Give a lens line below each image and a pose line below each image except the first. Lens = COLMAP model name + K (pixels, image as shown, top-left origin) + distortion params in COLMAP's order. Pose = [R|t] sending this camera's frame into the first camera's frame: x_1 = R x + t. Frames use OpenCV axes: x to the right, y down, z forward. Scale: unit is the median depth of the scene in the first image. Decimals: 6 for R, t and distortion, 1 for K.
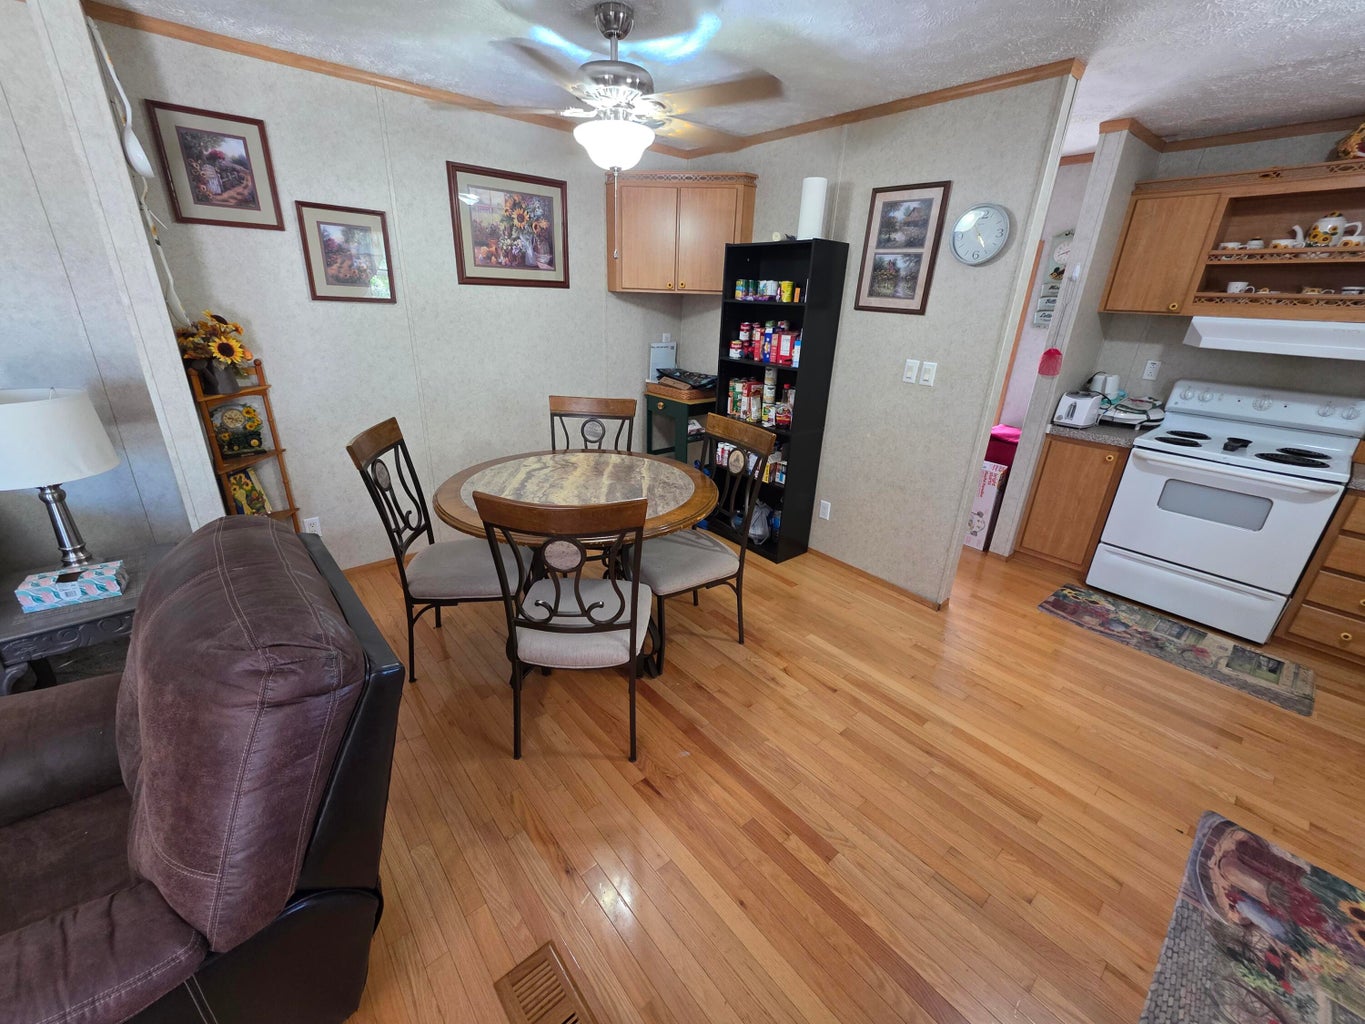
lens RADIAL K [[545.6, 0, 678.7], [0, 545.6, 509.6], [0, 0, 1]] dist [-0.002979, -0.000129]
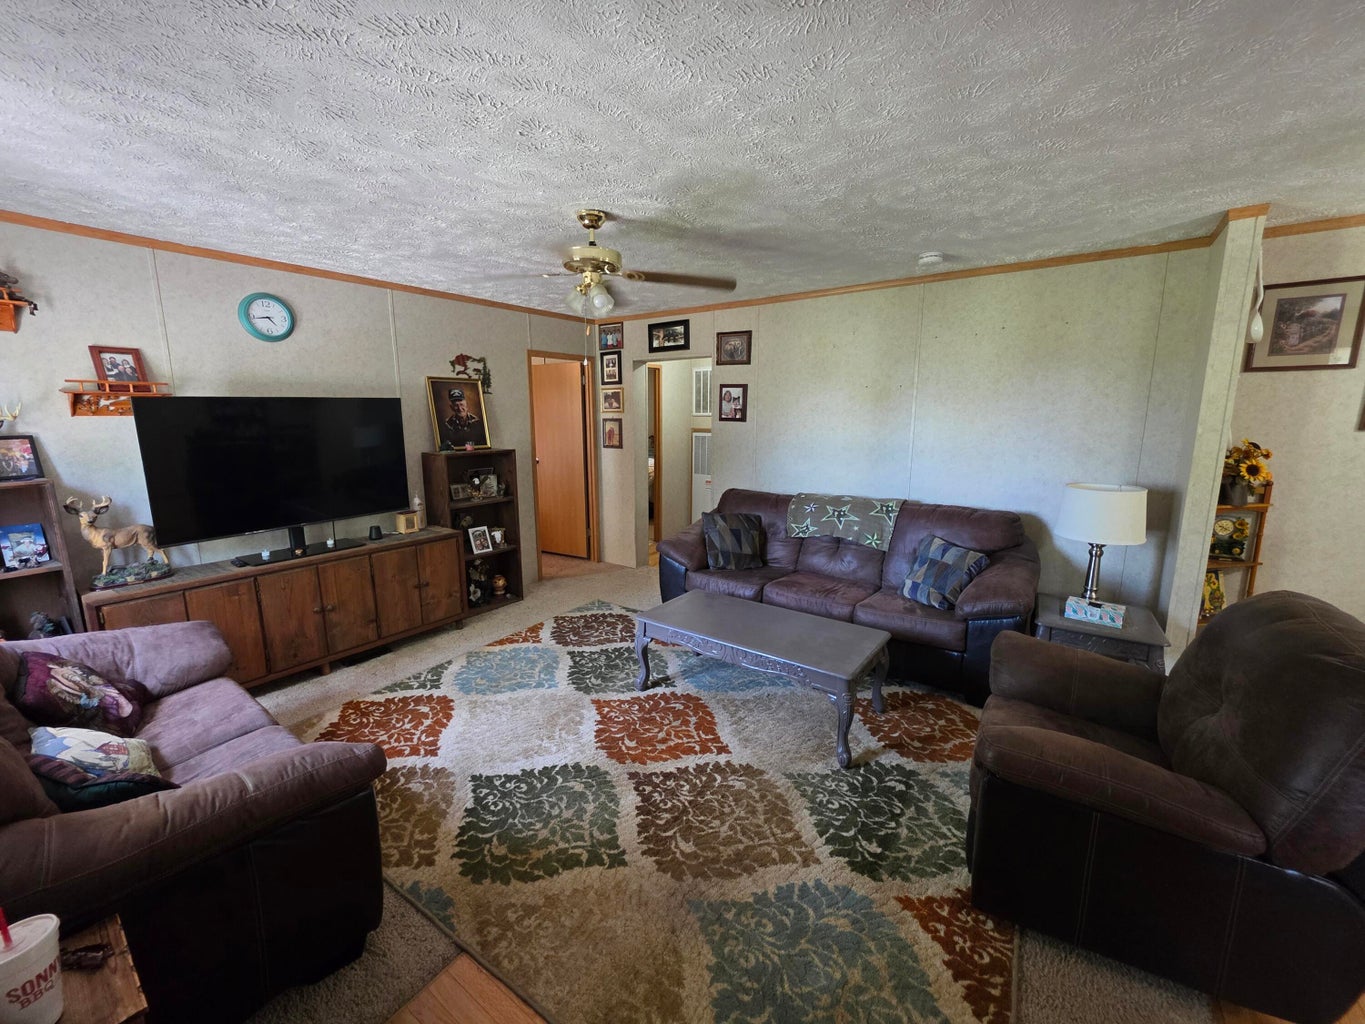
lens RADIAL K [[545.6, 0, 676.7], [0, 545.6, 510.4], [0, 0, 1]] dist [-0.002979, -0.000129]
pose [[0.249656, 0.135151, -0.958857, -0.006625], [-0.347541, 0.936744, 0.041546, 0.156139], [0.903818, 0.322870, 0.280835, -0.387918]]
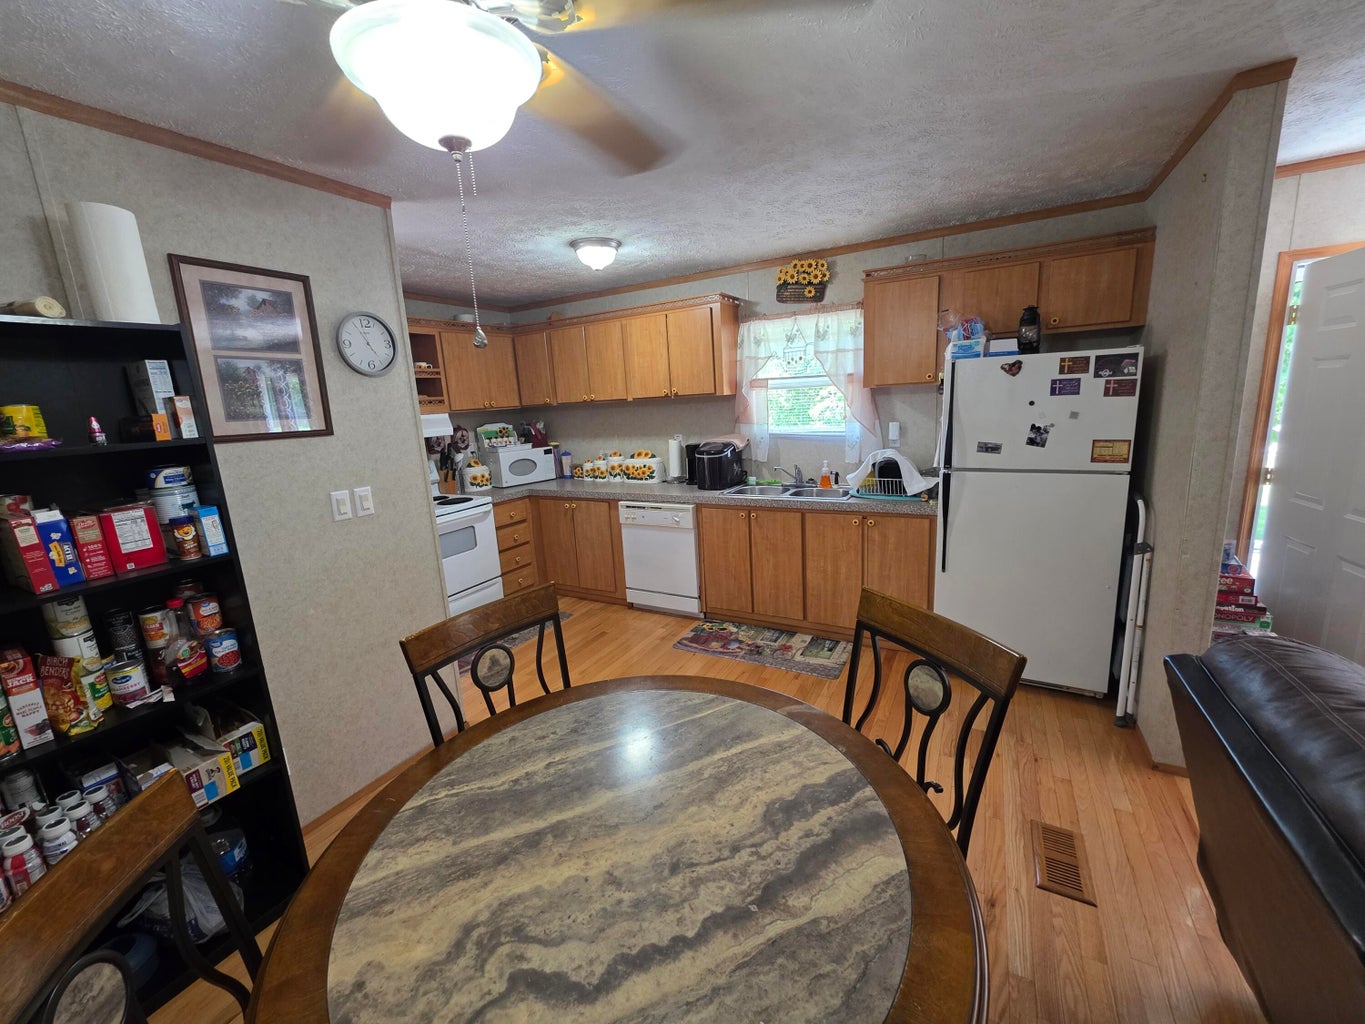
lens RADIAL K [[545.6, 0, 677.4], [0, 545.6, 508.4], [0, 0, 1]] dist [-0.002979, -0.000129]
pose [[-0.355064, -0.205623, 0.911948, -0.499891], [0.383042, 0.857863, 0.342564, -0.377022], [-0.852765, 0.470946, -0.225834, 0.878707]]
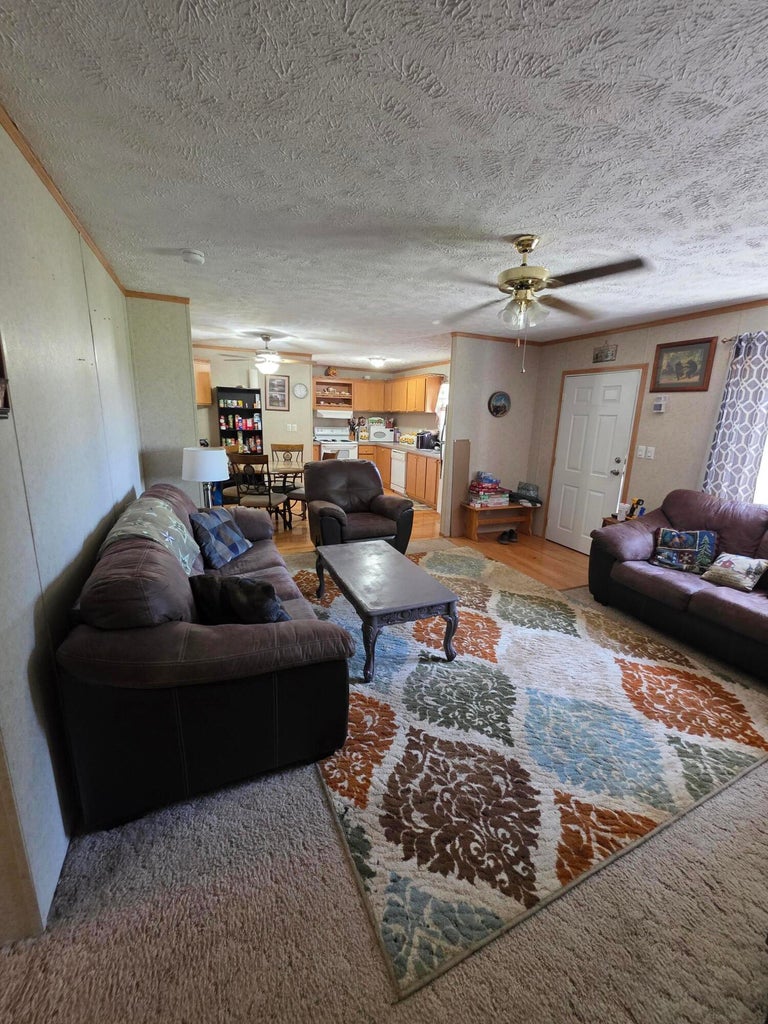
lens RADIAL K [[409.3, 0, 385.8], [0, 409.3, 508.7], [0, 0, 1]] dist [-0.002979, -0.000129]
pose [[0.280502, -0.244628, 0.928157, -2.106517], [0.334309, 0.931331, 0.144432, 0.050495], [-0.899753, 0.269778, 0.343021, -0.293909]]
